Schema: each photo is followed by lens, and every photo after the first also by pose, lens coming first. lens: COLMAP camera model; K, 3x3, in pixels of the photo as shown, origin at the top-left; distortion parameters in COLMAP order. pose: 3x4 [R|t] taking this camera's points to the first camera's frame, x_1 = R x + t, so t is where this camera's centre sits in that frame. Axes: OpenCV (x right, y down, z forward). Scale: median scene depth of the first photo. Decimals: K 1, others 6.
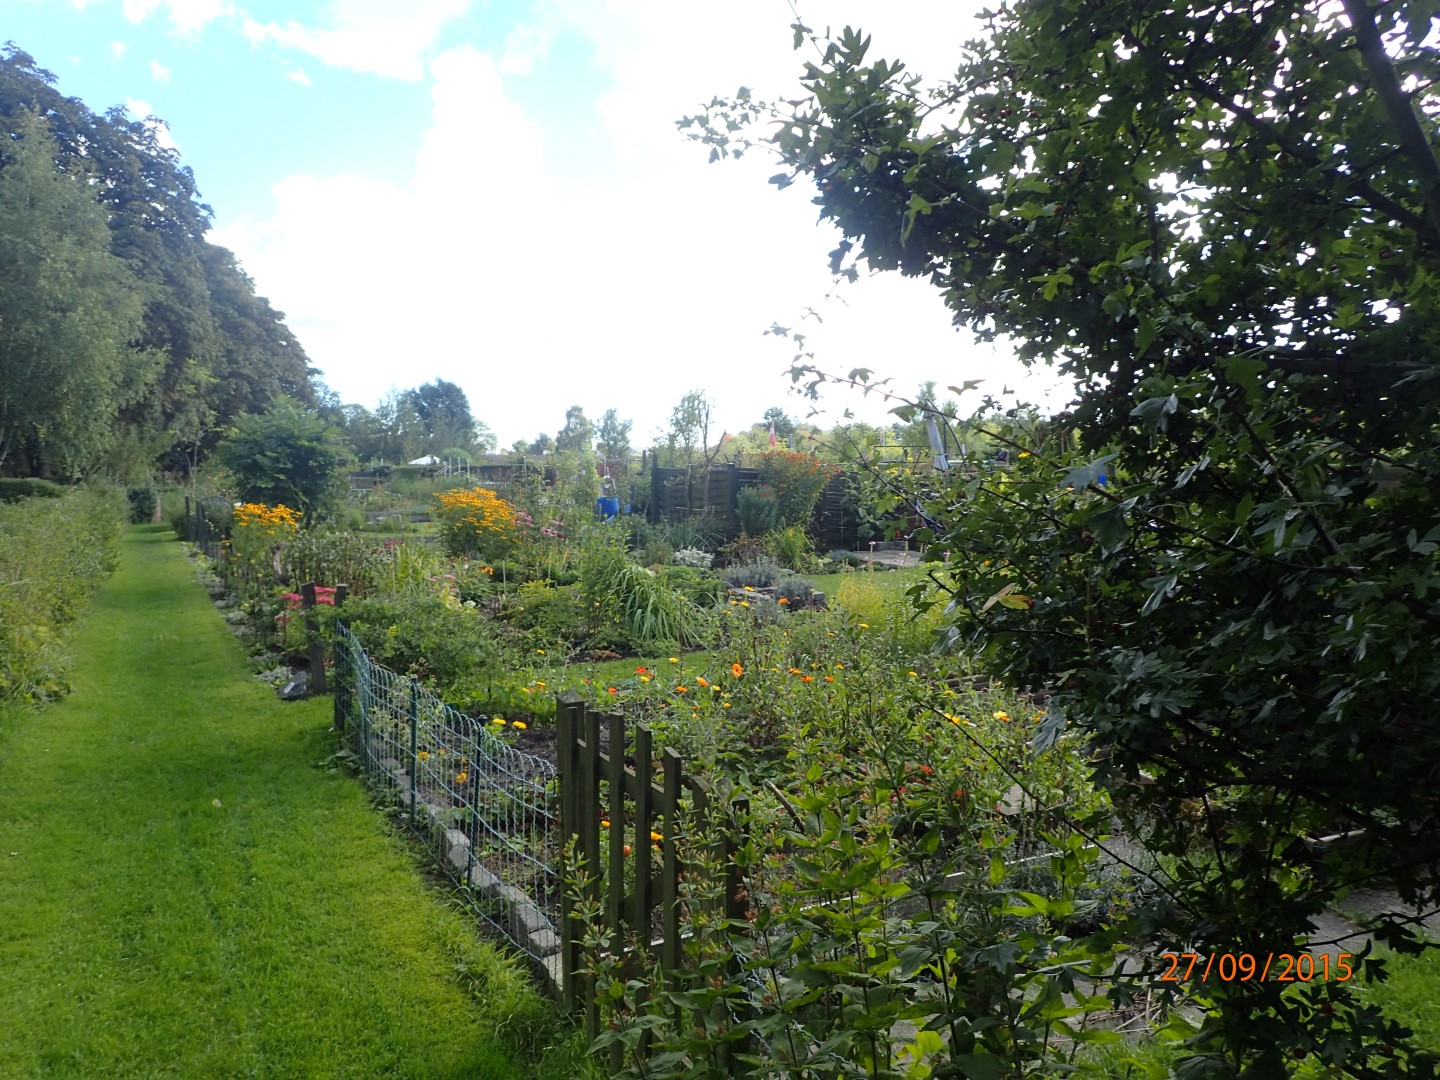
lens RADIAL K [[1058.6, 0, 724.1], [0, 1058.6, 540.8], [0, 0, 1]] dist [0.003115, 0.003002]
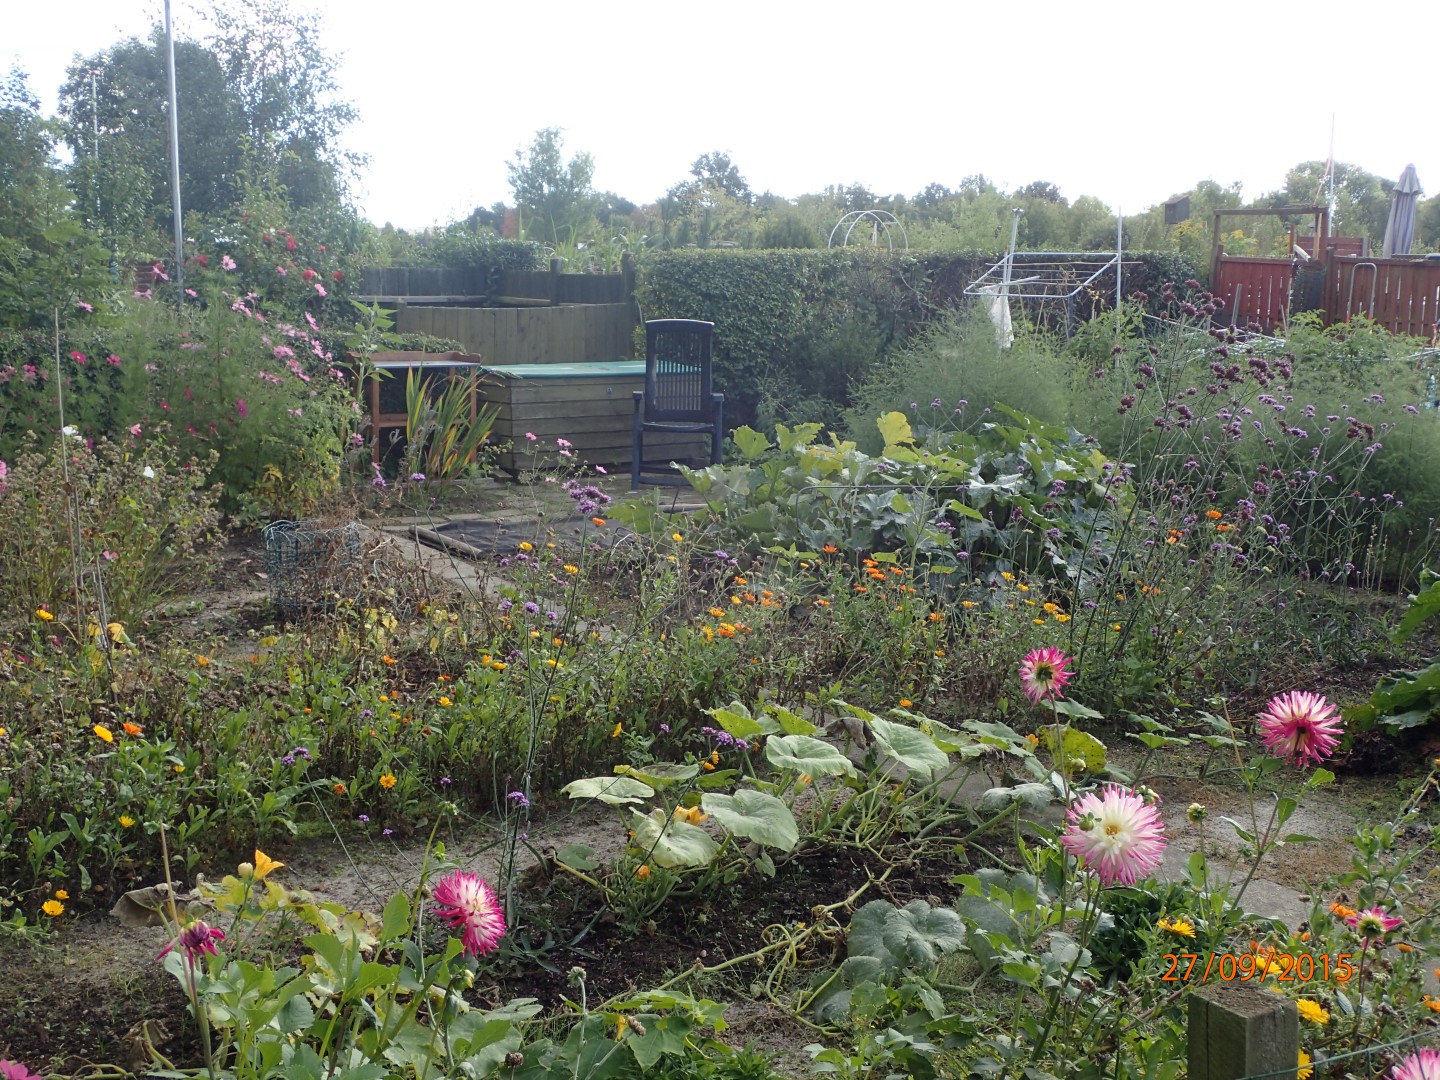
lens RADIAL K [[1601.1, 0, 718.6], [0, 1601.1, 536.9], [0, 0, 1]] dist [0.016236, 0.000000]
pose [[0.983628, -0.009389, 0.179966, -0.591295], [-0.008404, 0.995166, 0.097851, -0.075297], [-0.180014, -0.097761, 0.978794, 1.157093]]
